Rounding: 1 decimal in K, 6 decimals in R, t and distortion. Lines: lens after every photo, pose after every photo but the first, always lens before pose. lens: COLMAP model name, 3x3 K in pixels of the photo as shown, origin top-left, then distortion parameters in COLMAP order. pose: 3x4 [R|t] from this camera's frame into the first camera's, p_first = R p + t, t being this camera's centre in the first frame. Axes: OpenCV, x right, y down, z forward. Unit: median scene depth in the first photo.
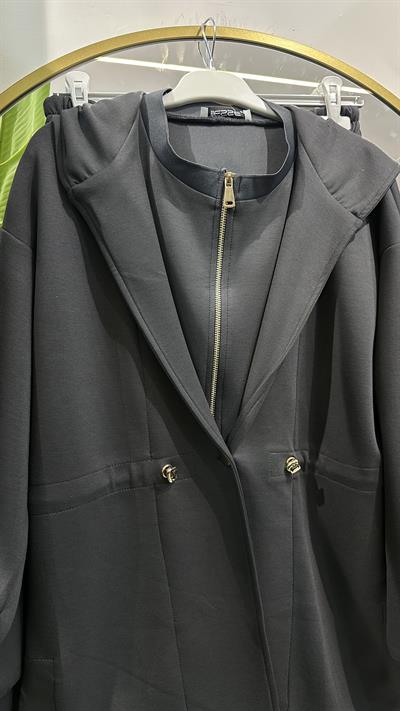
lens RADIAL K [[501.5, 0, 199.4], [0, 501.5, 354.9], [0, 0, 1]] dist [-0.034909, -0.002536]
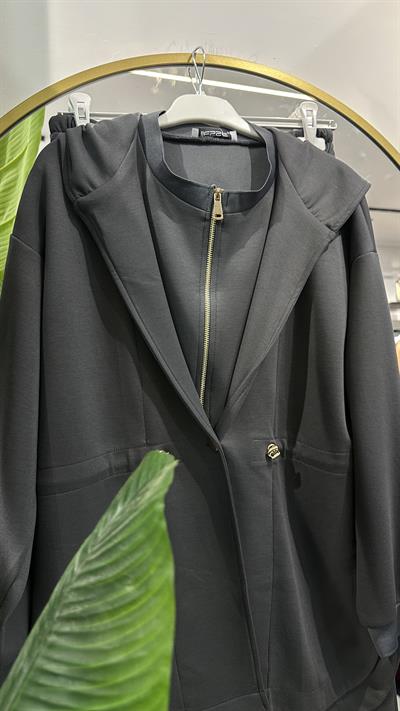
lens RADIAL K [[501.5, 0, 200.5], [0, 501.5, 356.9], [0, 0, 1]] dist [-0.034909, -0.002536]
pose [[0.998581, 0.002796, 0.053188, -0.035953], [-0.002708, 0.999995, -0.001730, 0.013174], [-0.053193, 0.001584, 0.998583, -0.109129]]
